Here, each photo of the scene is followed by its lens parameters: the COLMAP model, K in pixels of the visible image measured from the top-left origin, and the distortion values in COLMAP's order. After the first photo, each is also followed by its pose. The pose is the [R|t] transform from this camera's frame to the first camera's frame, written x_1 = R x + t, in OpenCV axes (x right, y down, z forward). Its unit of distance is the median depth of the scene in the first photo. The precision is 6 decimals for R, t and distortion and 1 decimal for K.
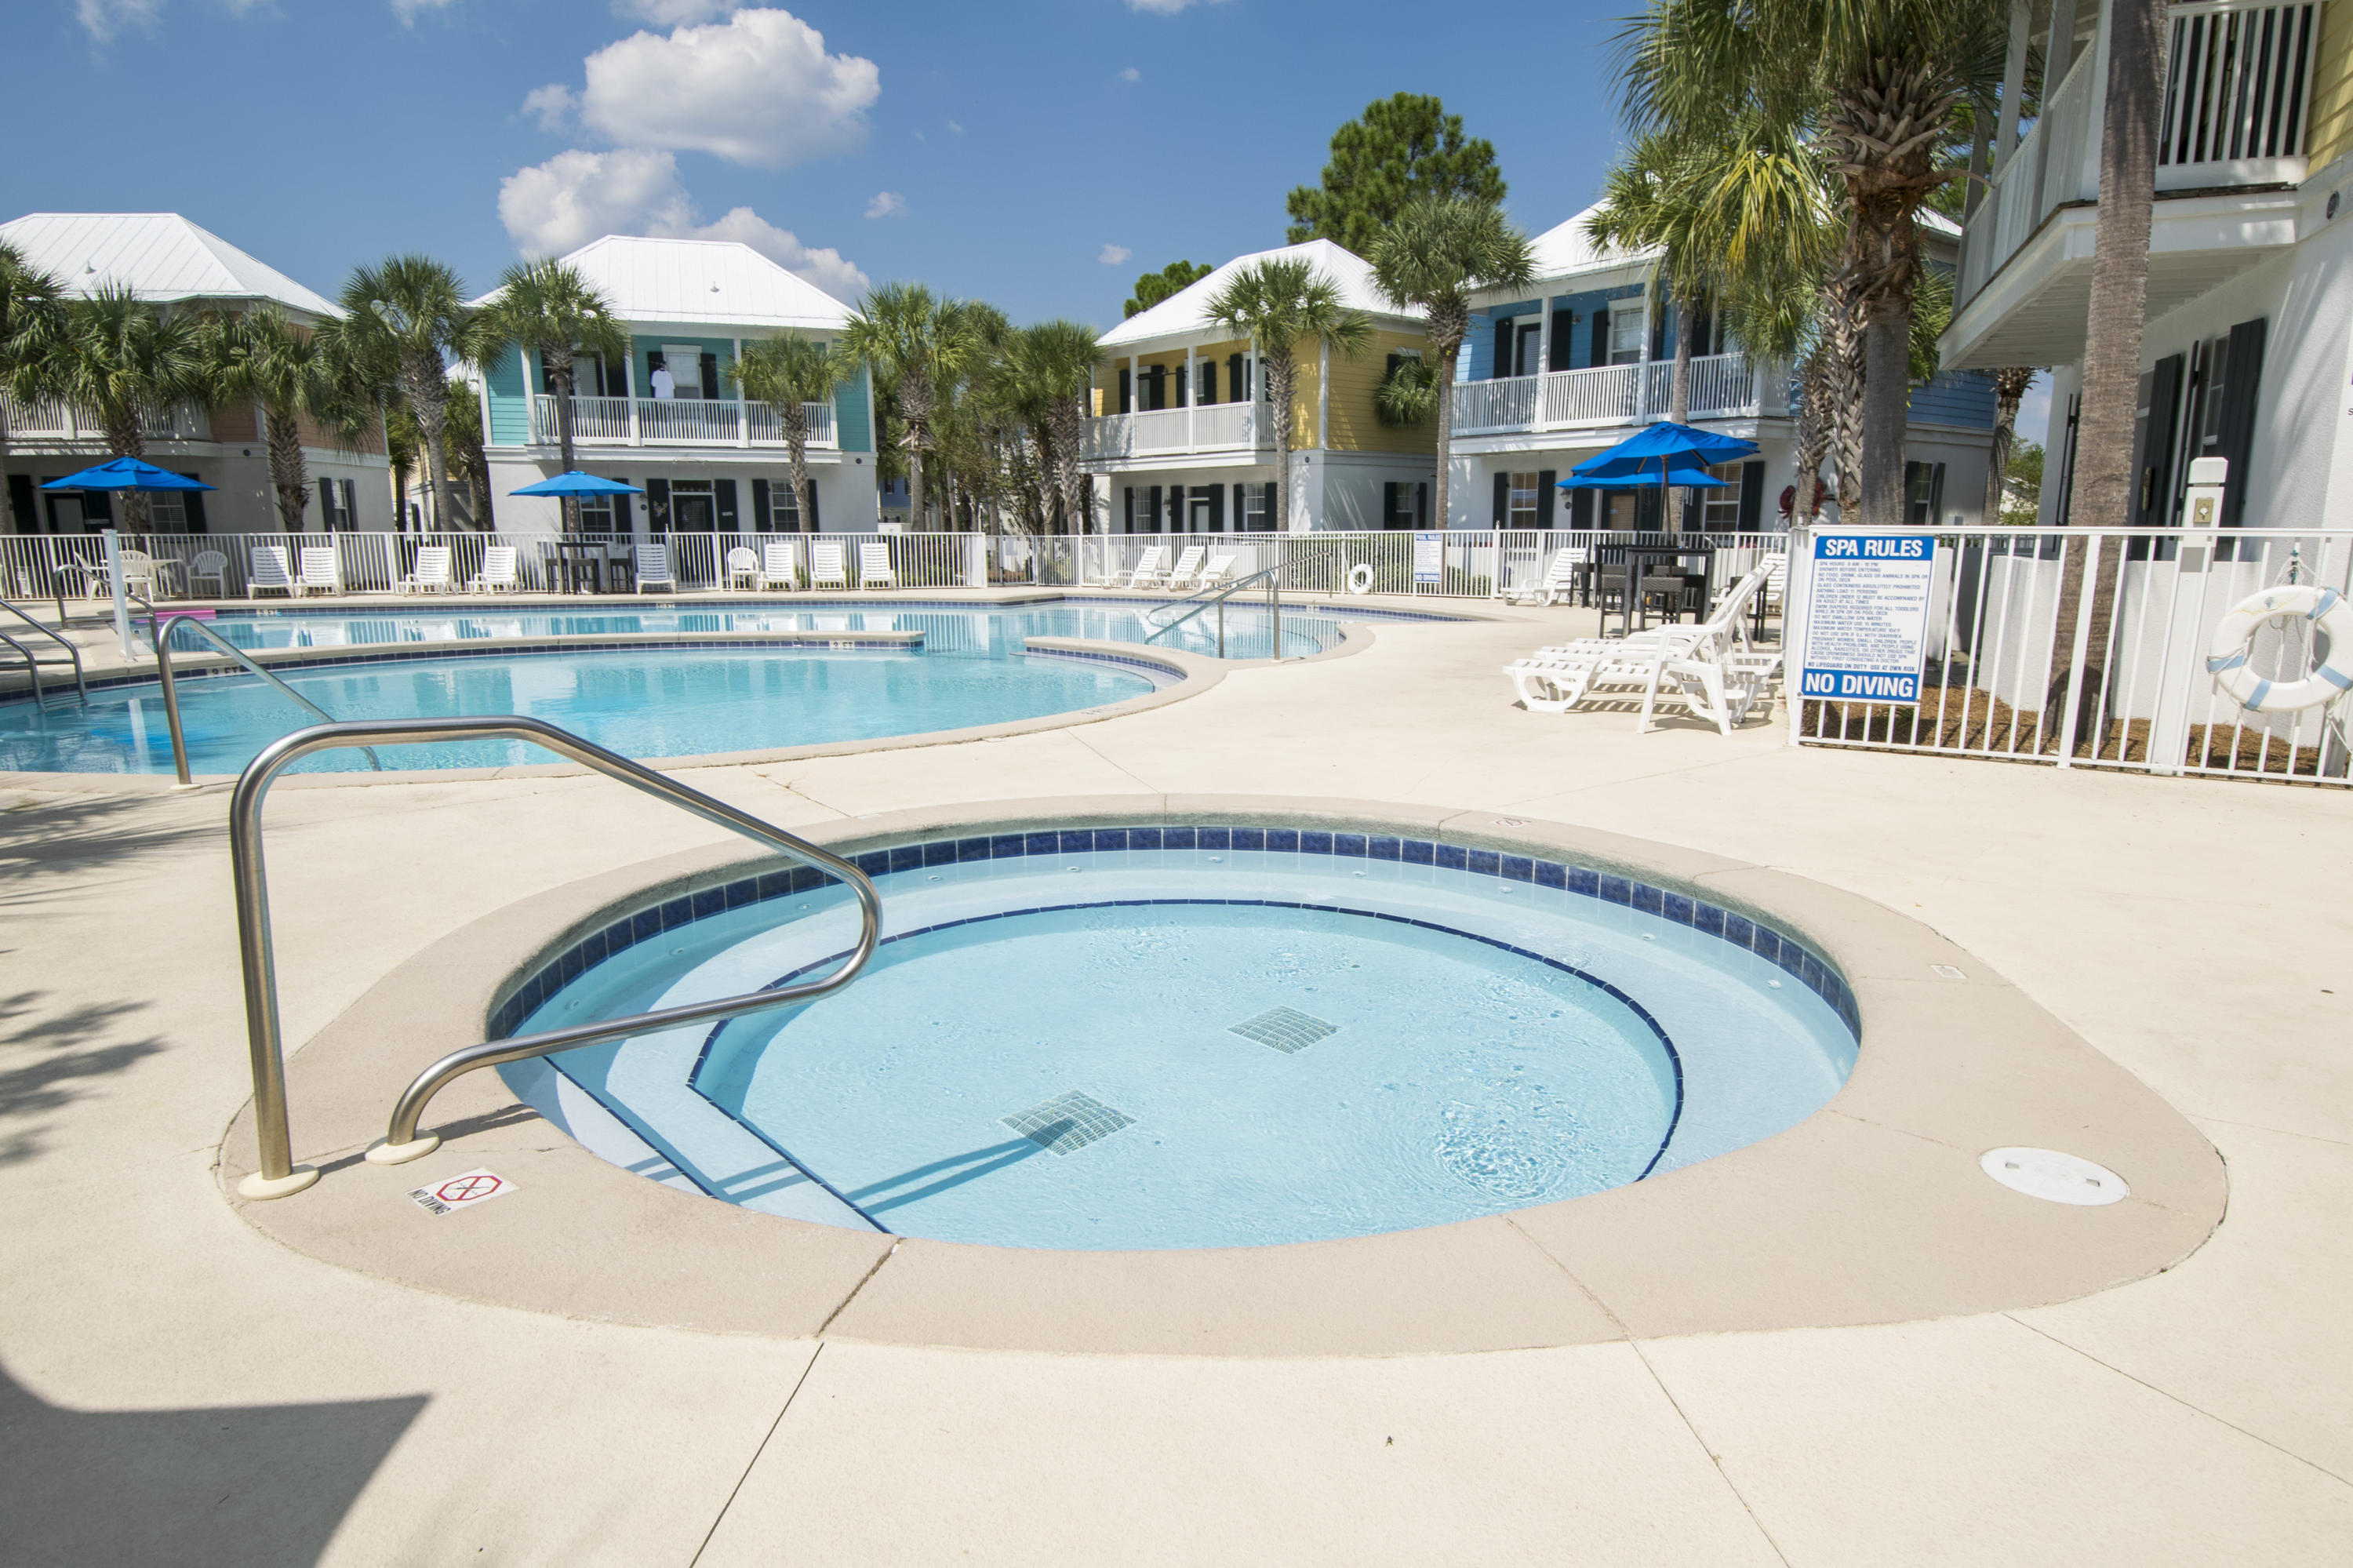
lens RADIAL K [[1329.6, 0, 1176.5], [0, 1329.6, 784.0], [0, 0, 1]] dist [0.001290, 0.001410]
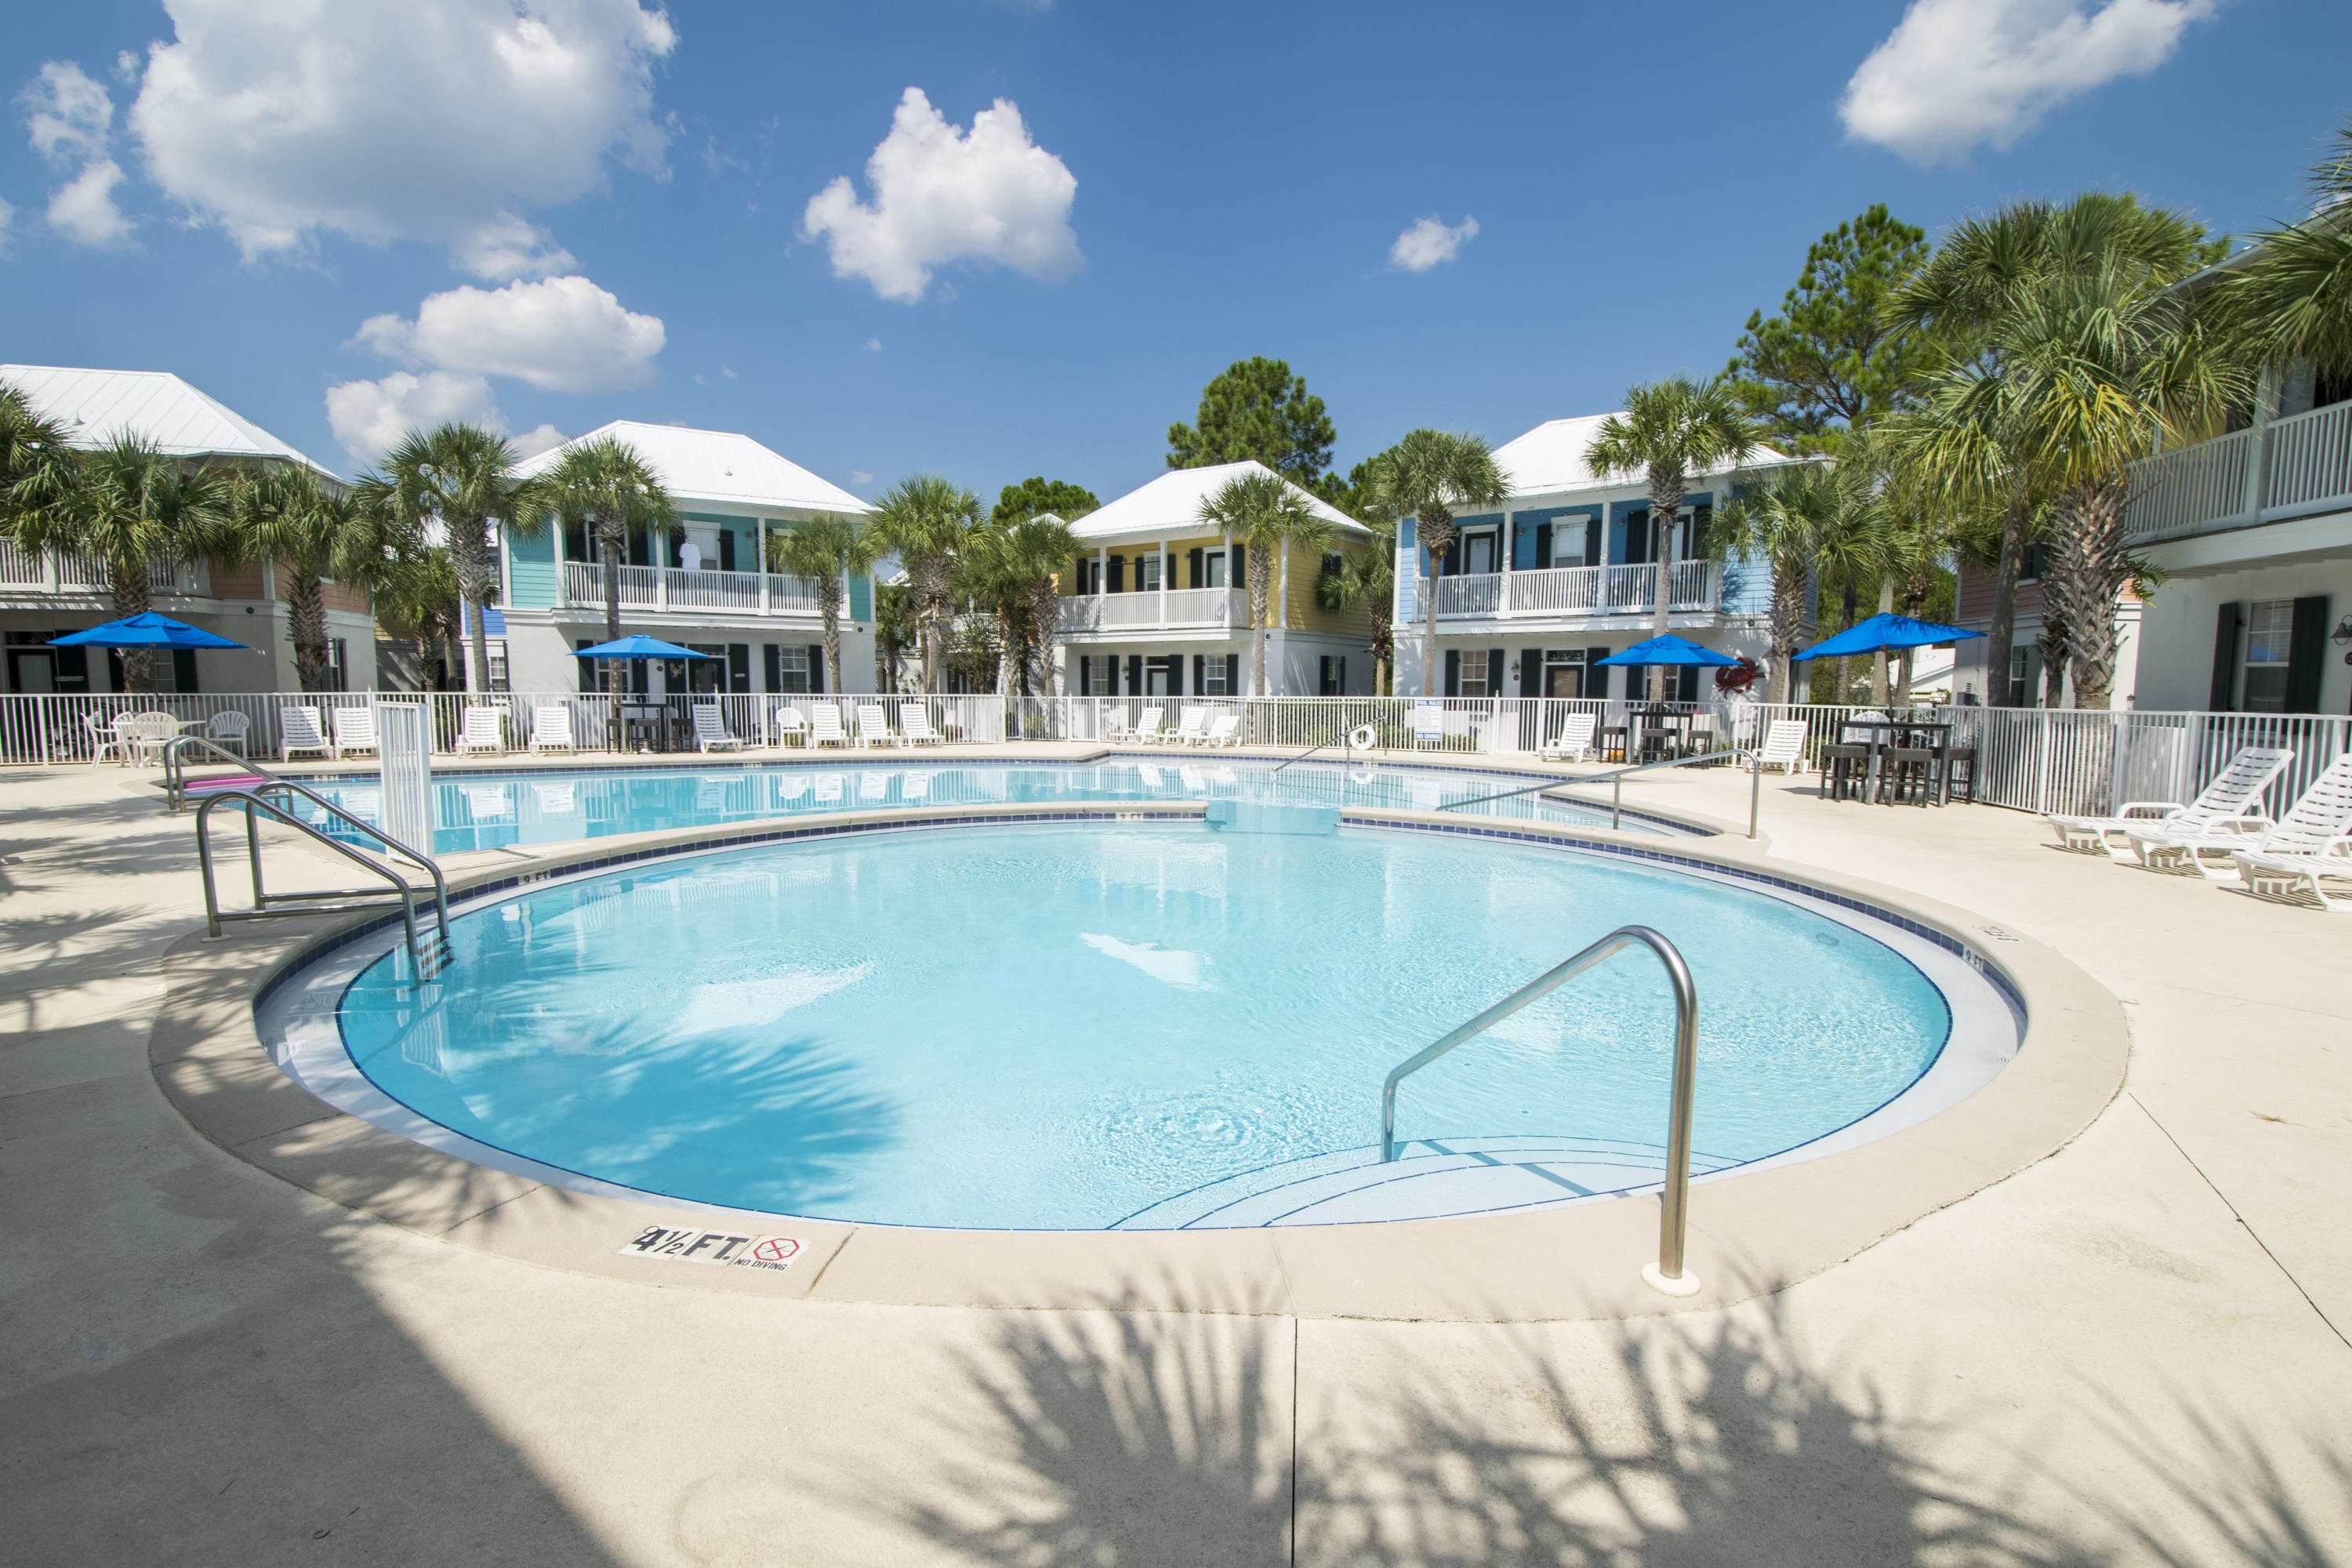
lens RADIAL K [[1037.0, 0, 1176.0], [0, 1037.0, 784.0], [0, 0, 1]] dist [-0.013745, -0.000244]
pose [[0.974994, -0.012093, 0.221903, -0.199193], [0.033250, 0.995217, -0.091860, -0.029796], [-0.219731, 0.096941, 0.970732, 0.130205]]
